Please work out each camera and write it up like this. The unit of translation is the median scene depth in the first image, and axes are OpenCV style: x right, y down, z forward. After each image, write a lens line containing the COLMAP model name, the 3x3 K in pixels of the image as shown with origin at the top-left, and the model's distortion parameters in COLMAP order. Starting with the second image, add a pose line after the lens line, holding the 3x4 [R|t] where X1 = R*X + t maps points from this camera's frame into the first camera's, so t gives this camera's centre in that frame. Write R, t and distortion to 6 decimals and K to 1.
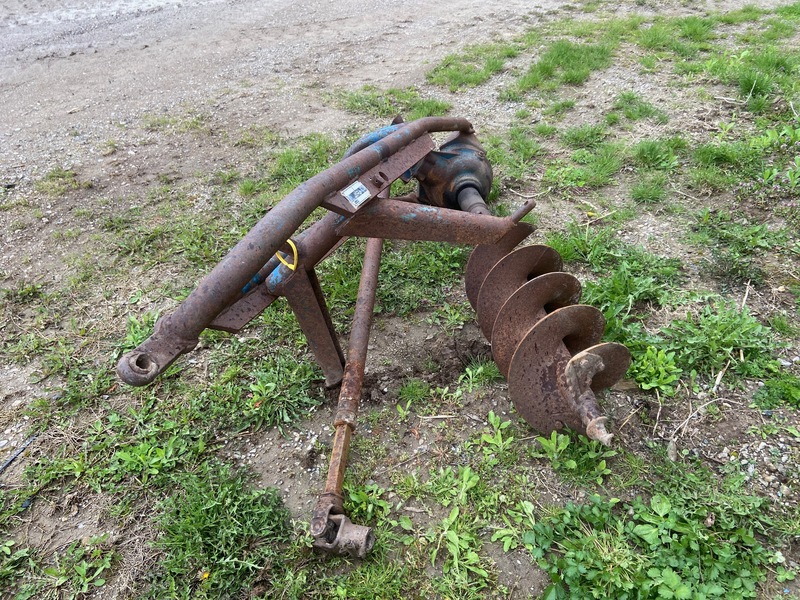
lens RADIAL K [[601.4, 0, 403.6], [0, 601.4, 300.7], [0, 0, 1]] dist [0.127540, -0.171795]
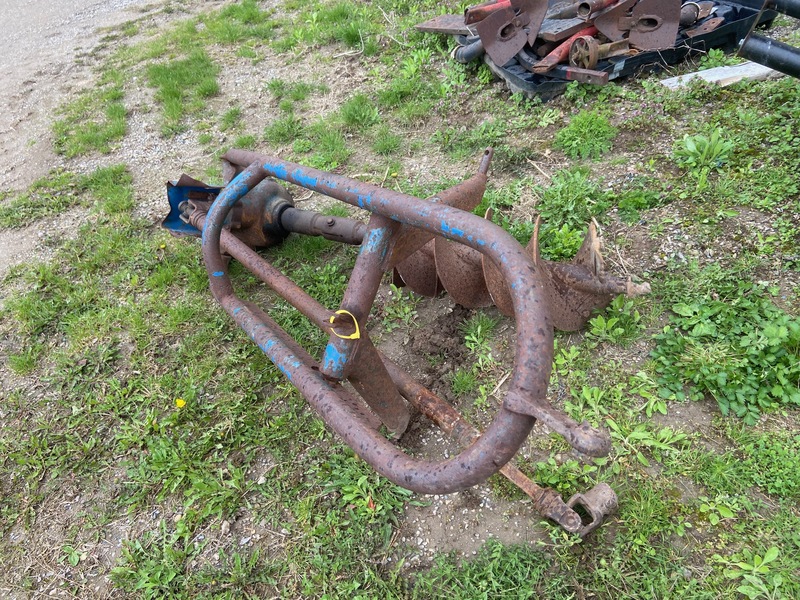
lens RADIAL K [[601.4, 0, 403.6], [0, 601.4, 300.7], [0, 0, 1]] dist [0.127540, -0.171795]
pose [[0.641187, -0.553707, 0.531308, -0.300680], [0.562379, 0.810128, 0.165598, -0.106154], [-0.522121, 0.192617, 0.830836, 0.125356]]
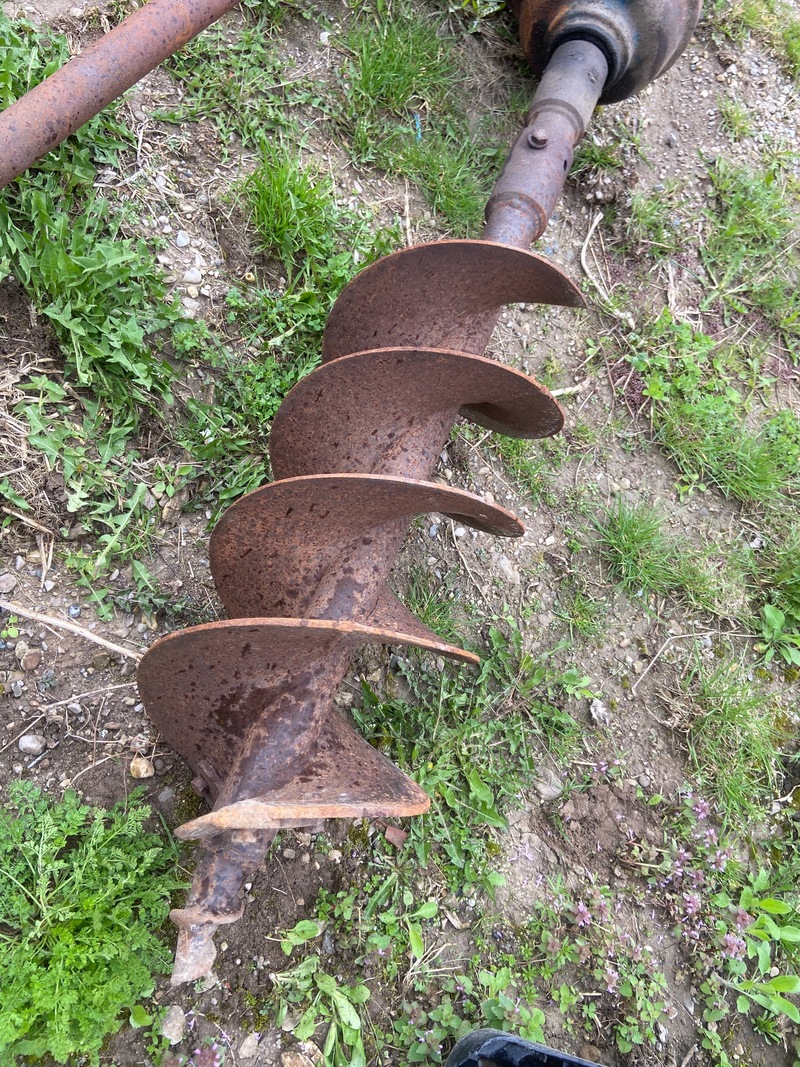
lens RADIAL K [[798.1, 0, 400.0], [0, 798.1, 533.5], [0, 0, 1]] dist [0.112287, -0.135080]
pose [[0.137892, 0.973274, -0.183639, 0.431572], [-0.873369, 0.206930, 0.440916, -0.248314], [0.467133, 0.099586, 0.878561, 0.496871]]
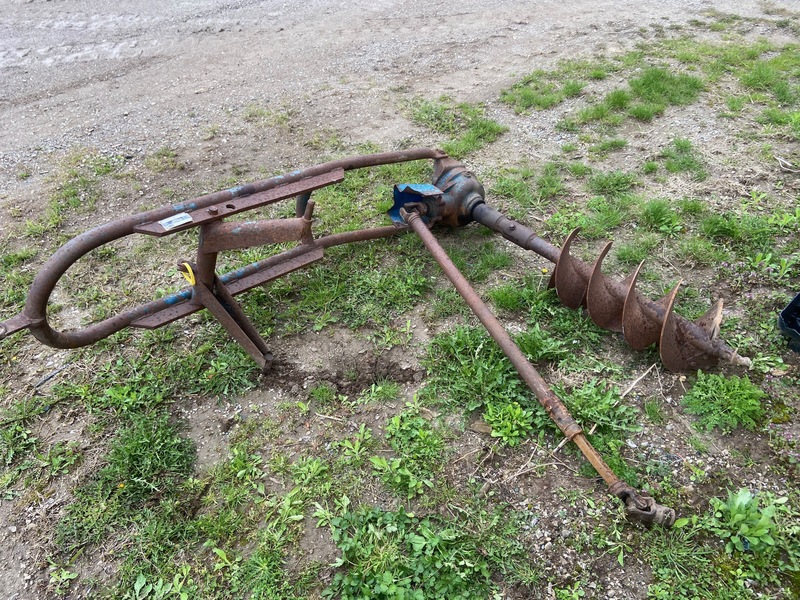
lens RADIAL K [[601.4, 0, 403.6], [0, 601.4, 300.7], [0, 0, 1]] dist [0.127540, -0.171795]
pose [[0.951007, 0.201910, -0.234135, 0.270855], [-0.182119, 0.977814, 0.103505, -0.127888], [0.249839, -0.055793, 0.966679, -0.122715]]
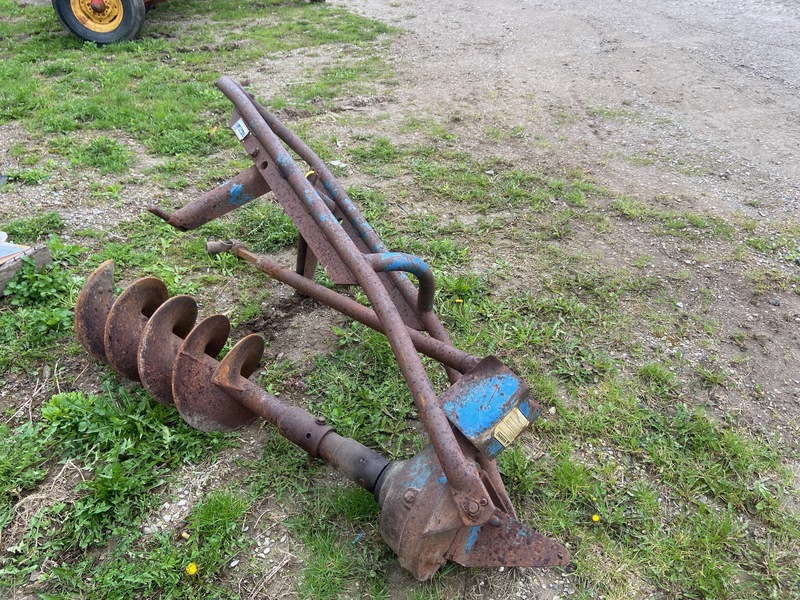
lens RADIAL K [[601.4, 0, 403.6], [0, 601.4, 300.7], [0, 0, 1]] dist [0.127540, -0.171795]
pose [[-0.702481, 0.421844, -0.573209, 0.318804], [-0.423016, 0.400216, 0.812948, -0.650210], [0.572345, 0.813557, -0.102697, 0.790571]]
